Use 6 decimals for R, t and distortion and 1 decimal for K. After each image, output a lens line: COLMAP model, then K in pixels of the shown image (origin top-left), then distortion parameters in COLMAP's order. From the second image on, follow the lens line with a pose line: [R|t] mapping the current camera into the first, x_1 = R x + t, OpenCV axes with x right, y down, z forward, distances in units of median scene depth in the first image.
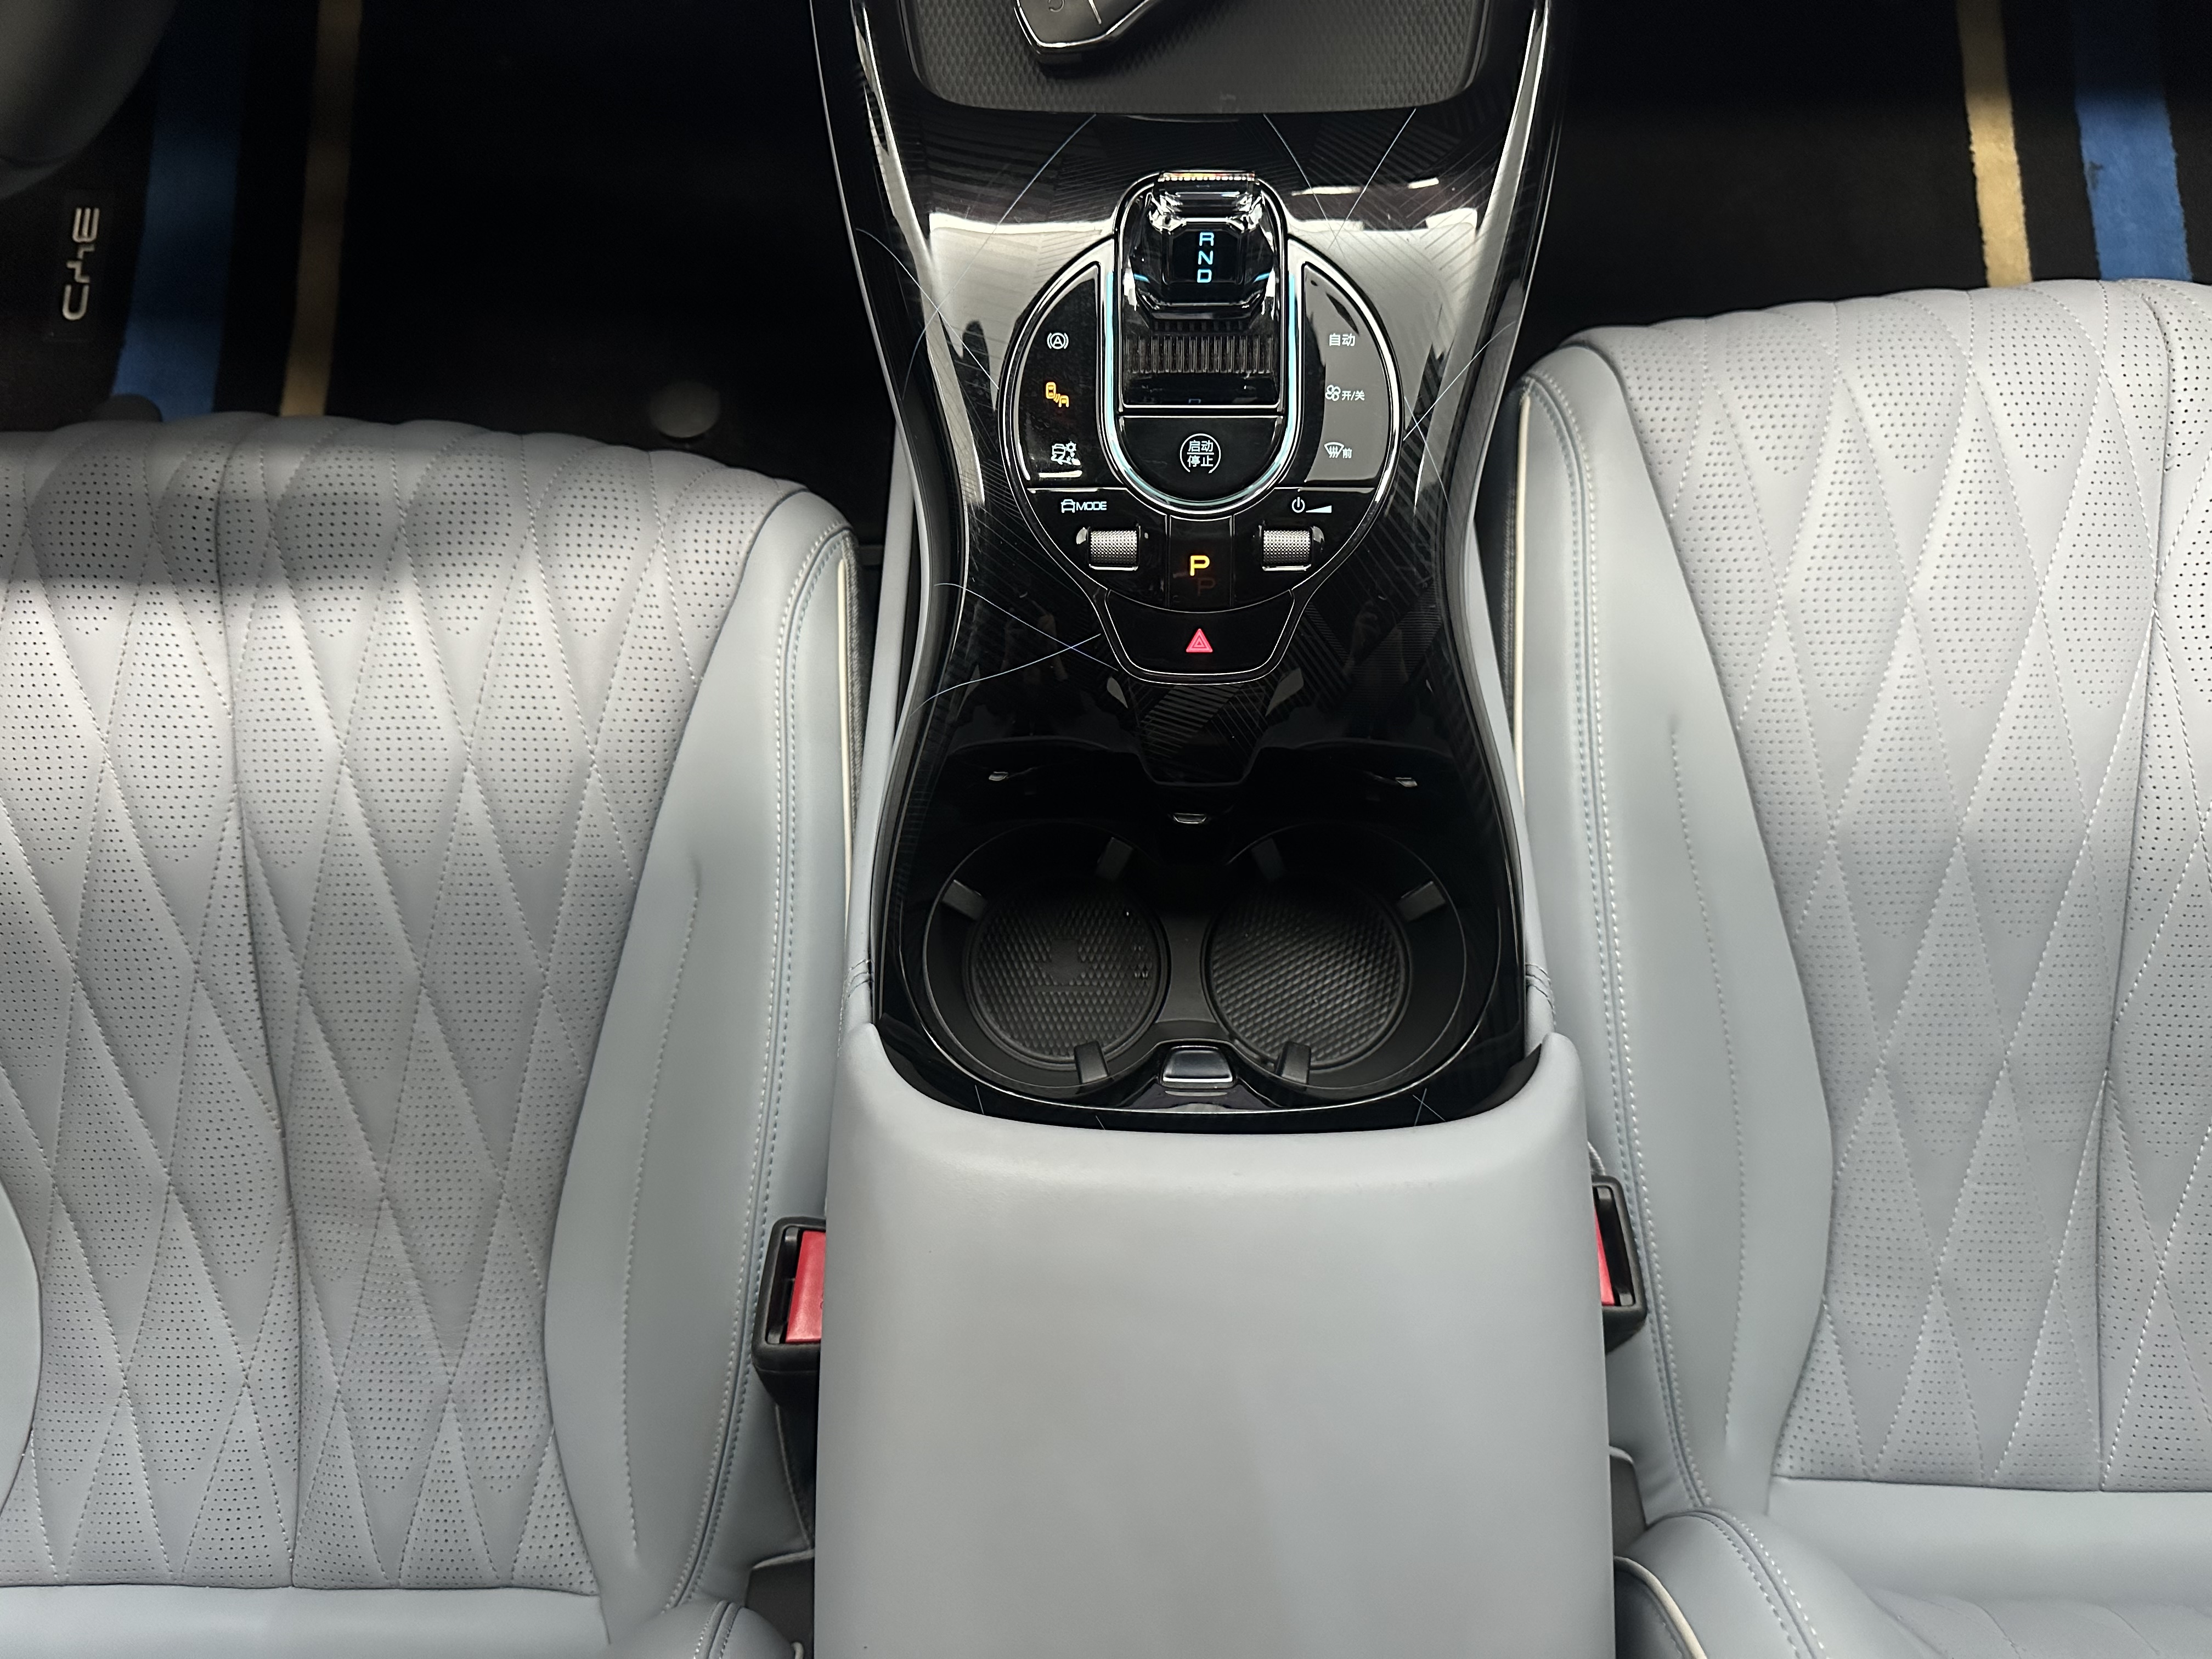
lens RADIAL K [[1596.9, 0, 1106.0], [0, 1596.9, 829.5], [0, 0, 1]] dist [-0.010291, -0.000326]
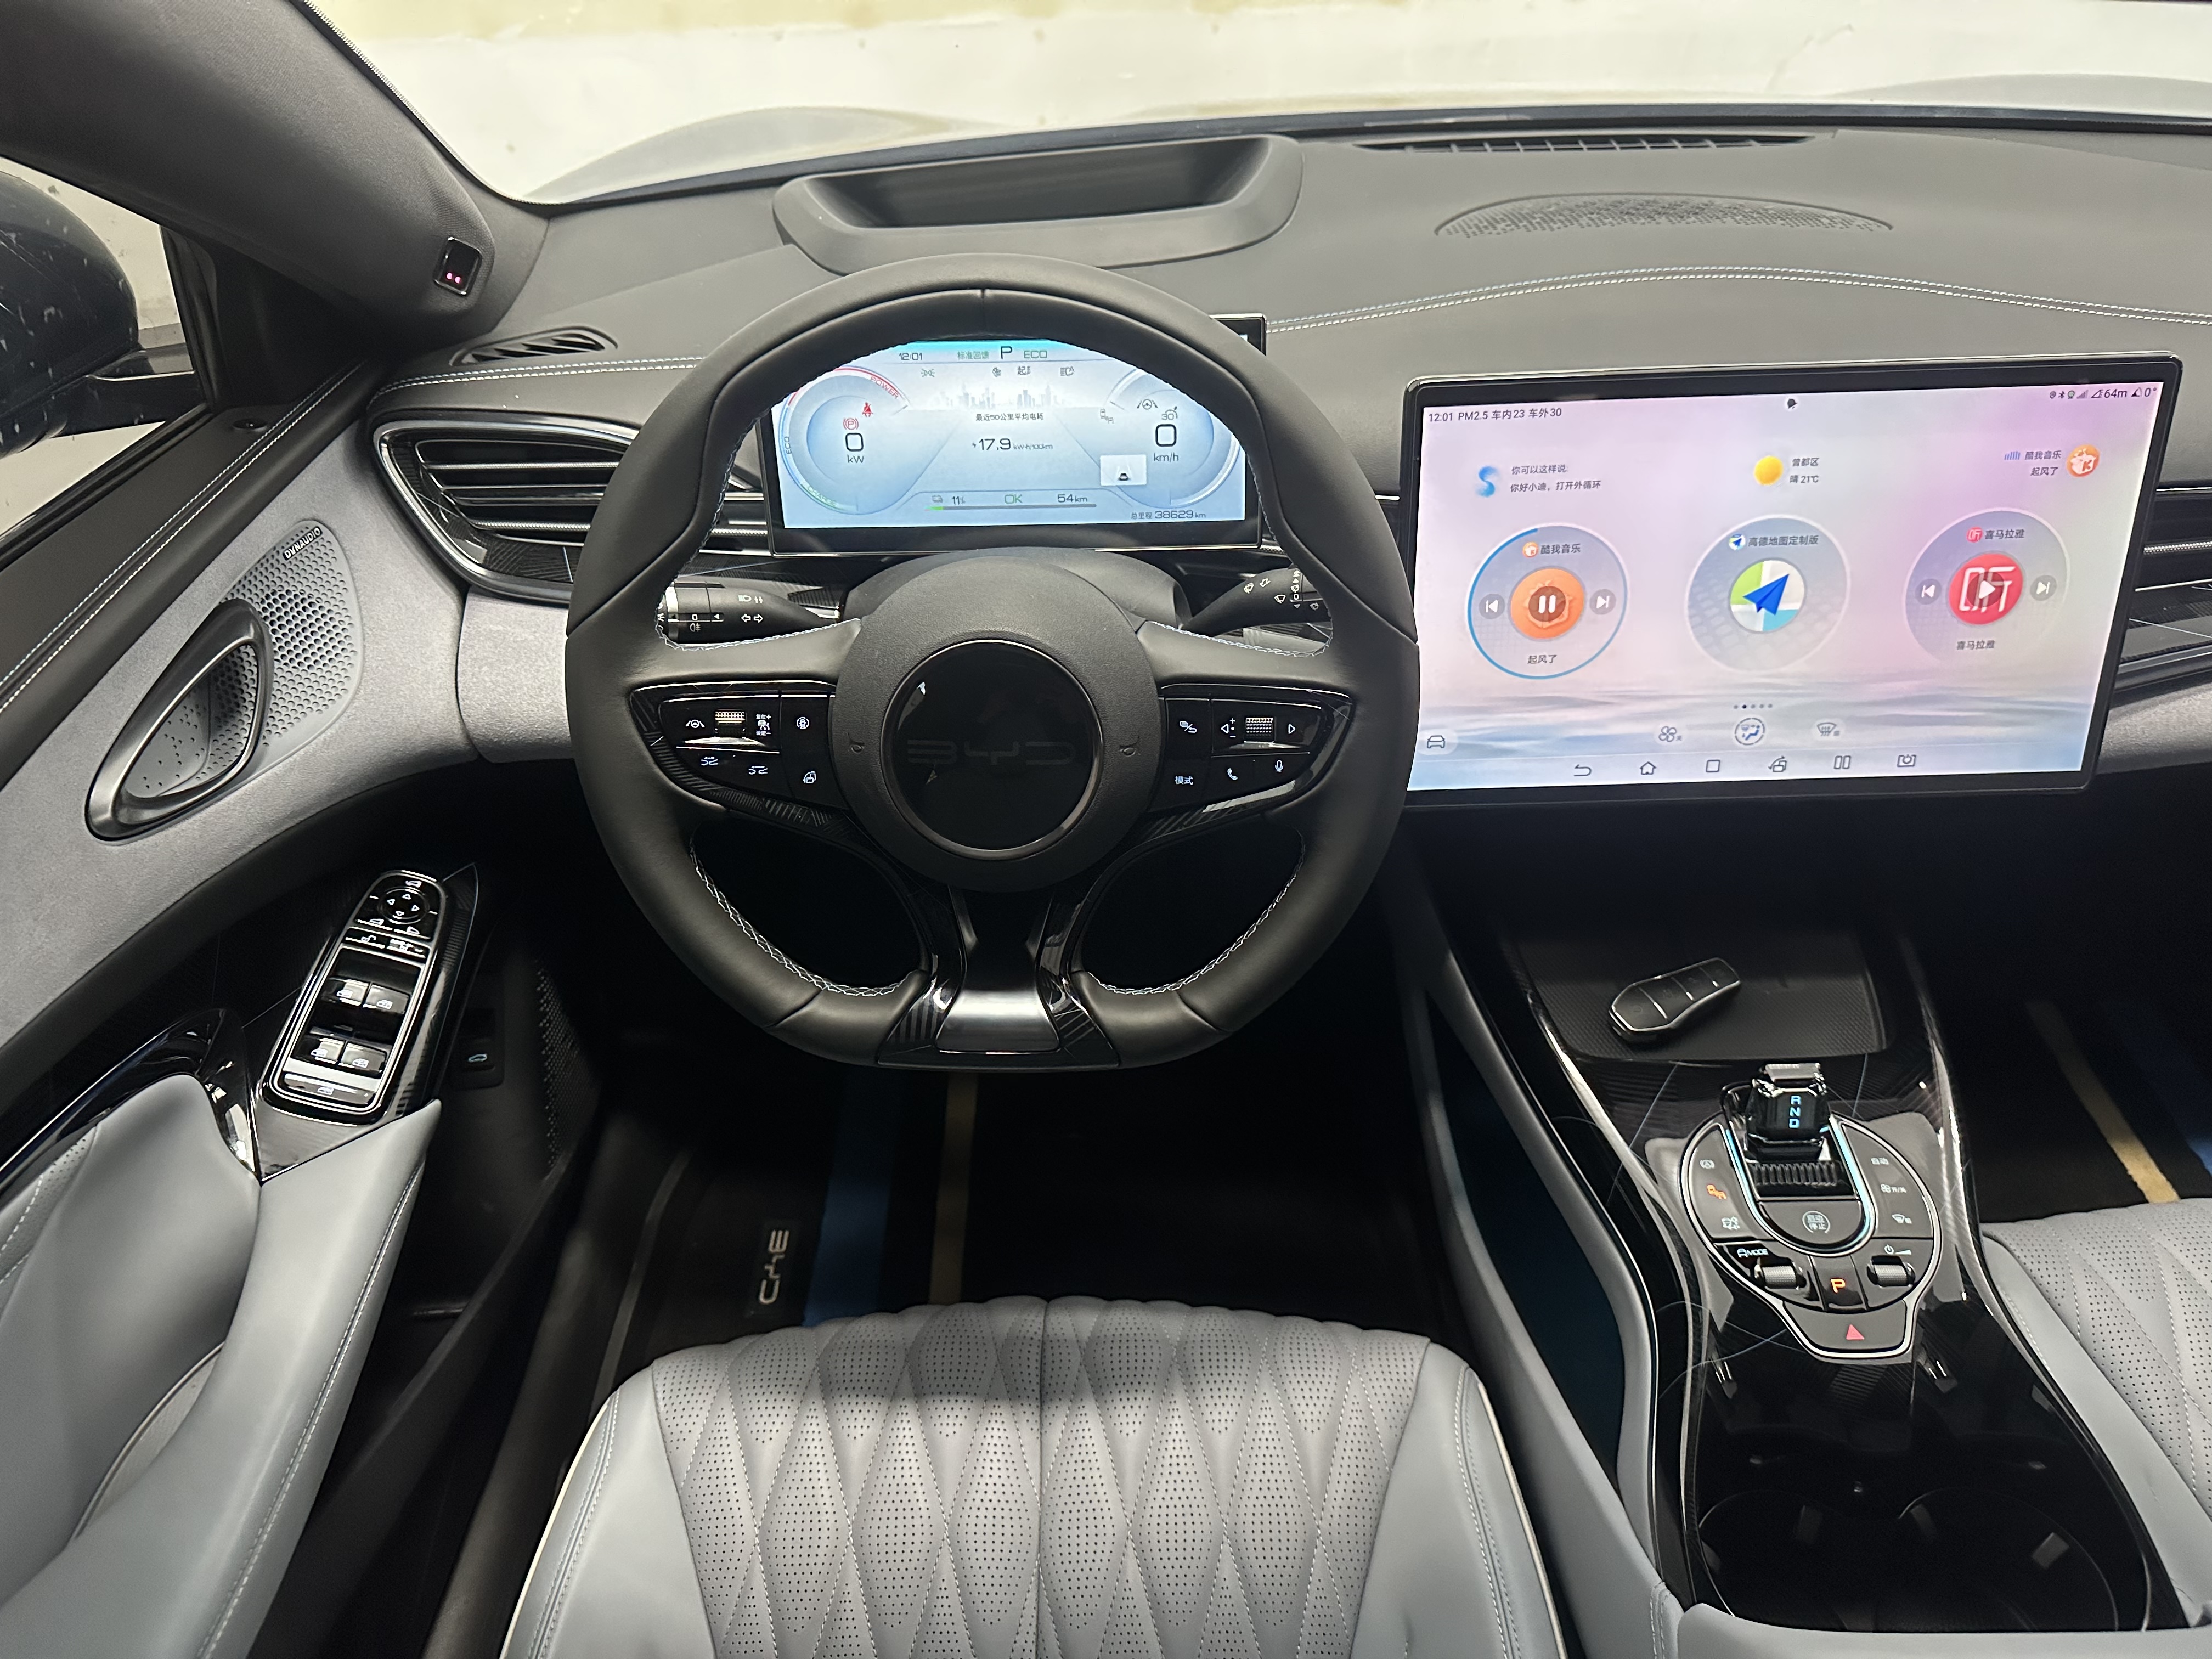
lens RADIAL K [[1559.7, 0, 1122.7], [0, 1559.7, 835.8], [0, 0, 1]] dist [0.069505, -0.089511]
pose [[0.999770, -0.020269, -0.007048, -0.465463], [0.010099, 0.734190, -0.678869, 0.414076], [0.018934, 0.678641, 0.734226, -0.337326]]
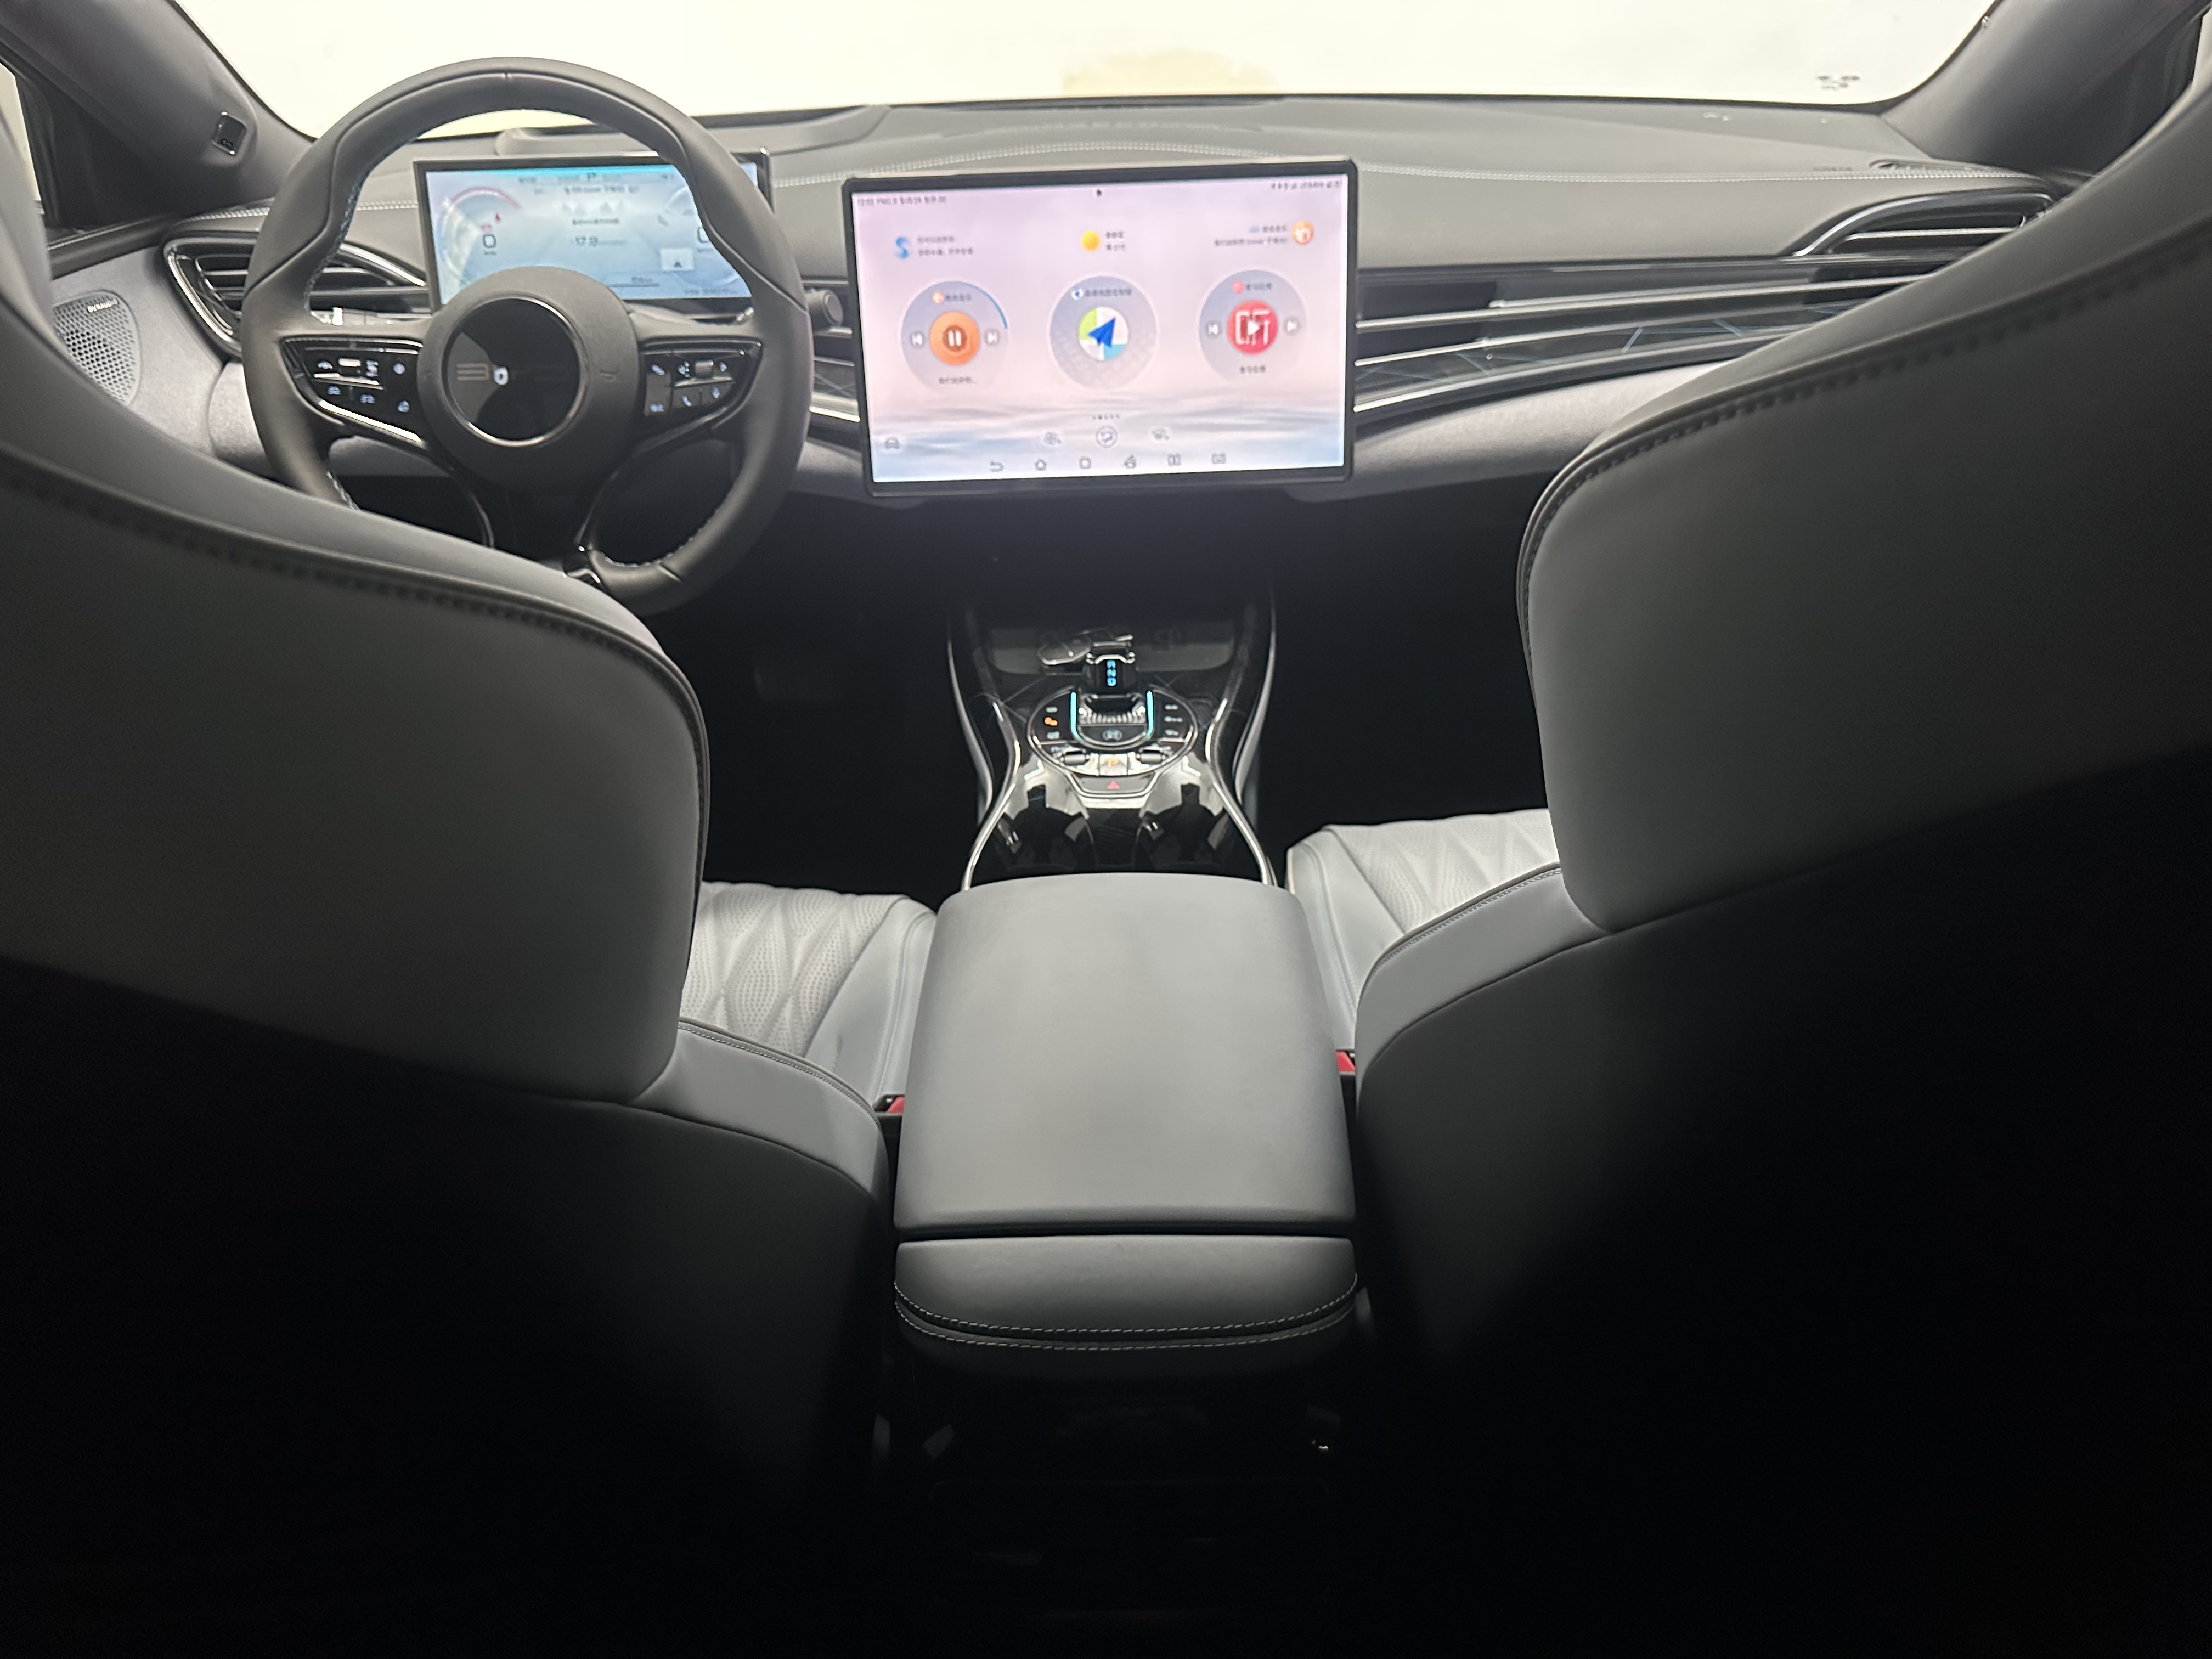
lens RADIAL K [[1524.5, 0, 1068.5], [0, 1524.5, 822.0], [0, 0, 1]] dist [0.035483, -0.003872]
pose [[0.999565, -0.017299, -0.023888, 0.034493], [-0.007056, 0.646155, -0.763174, 1.138757], [0.028638, 0.763010, 0.645752, -0.245848]]
